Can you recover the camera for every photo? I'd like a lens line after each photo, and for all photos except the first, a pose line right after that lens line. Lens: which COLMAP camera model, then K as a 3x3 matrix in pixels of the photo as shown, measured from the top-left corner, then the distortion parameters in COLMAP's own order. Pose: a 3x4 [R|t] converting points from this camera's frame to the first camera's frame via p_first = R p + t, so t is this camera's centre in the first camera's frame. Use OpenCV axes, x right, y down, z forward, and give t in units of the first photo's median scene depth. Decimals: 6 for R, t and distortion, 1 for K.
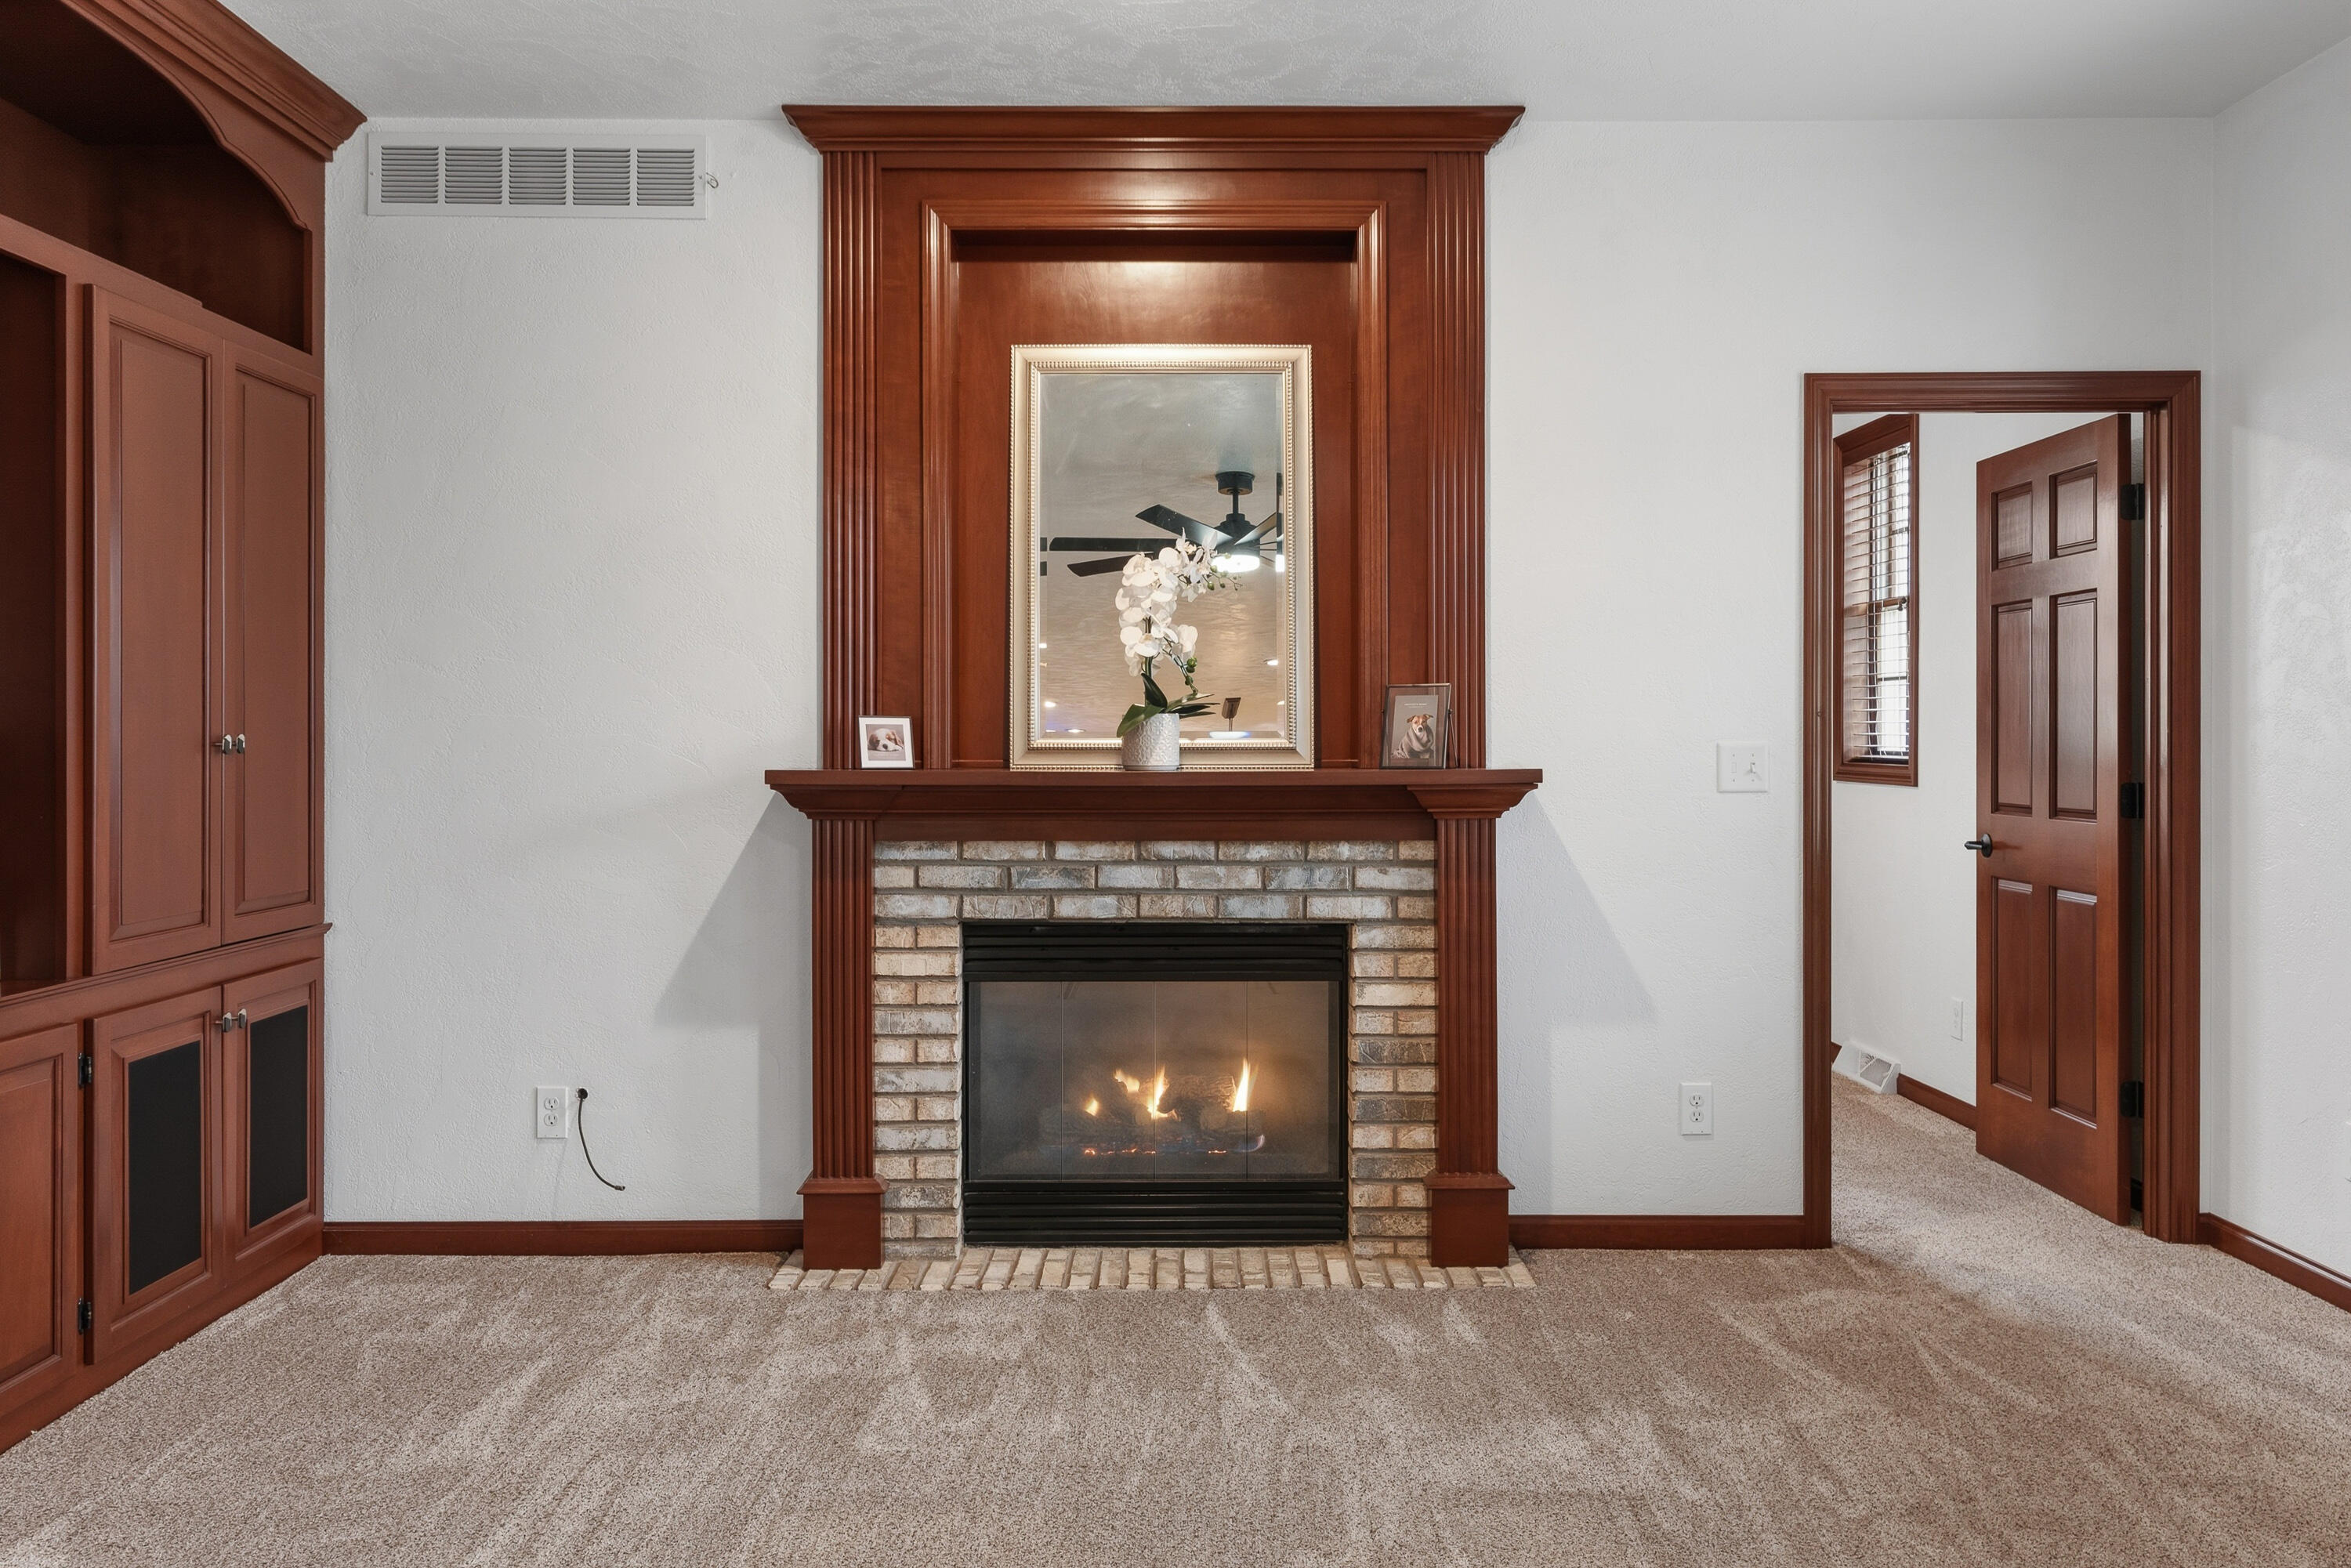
lens RADIAL K [[1821.4, 0, 1175.0], [0, 1821.4, 742.3], [0, 0, 1]] dist [0.002024, -0.002238]
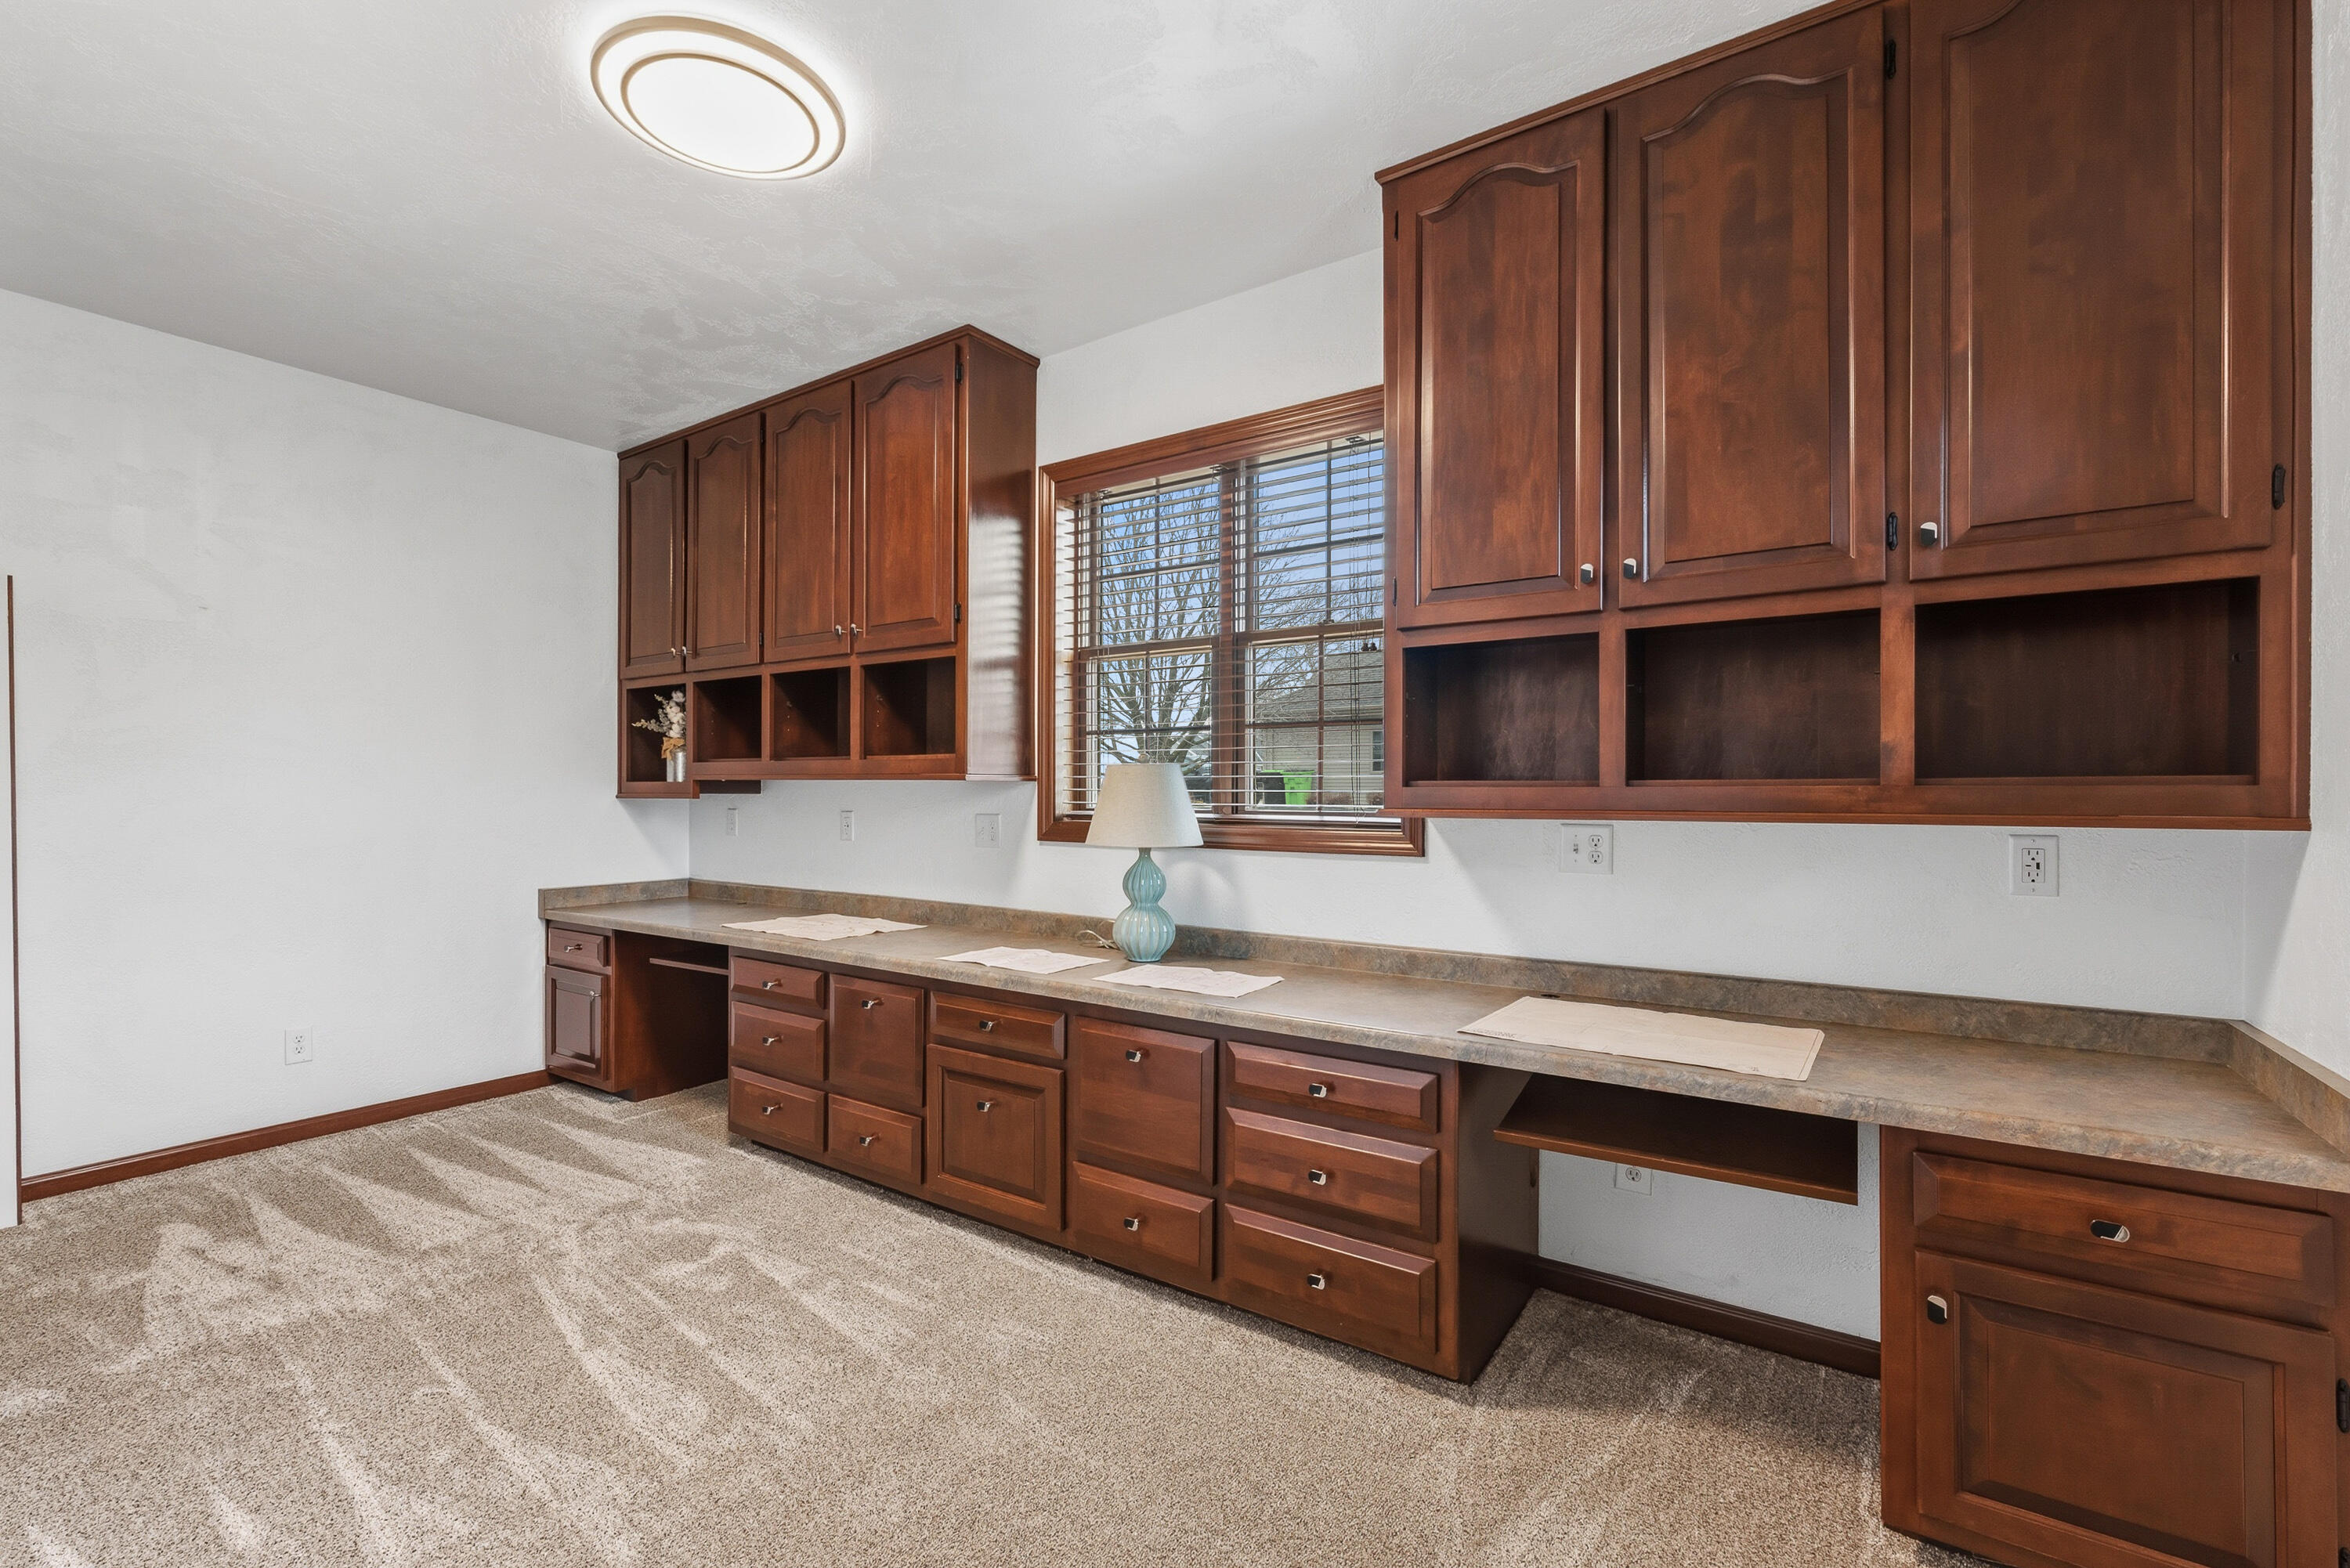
lens RADIAL K [[1024.3, 0, 1171.5], [0, 1024.3, 794.3], [0, 0, 1]] dist [-0.000387, -0.000514]
pose [[0.579601, 0.001255, 0.814899, -0.021105], [-0.002244, 0.999997, 0.000055, -0.003085], [-0.814897, -0.001861, 0.579603, 0.772306]]
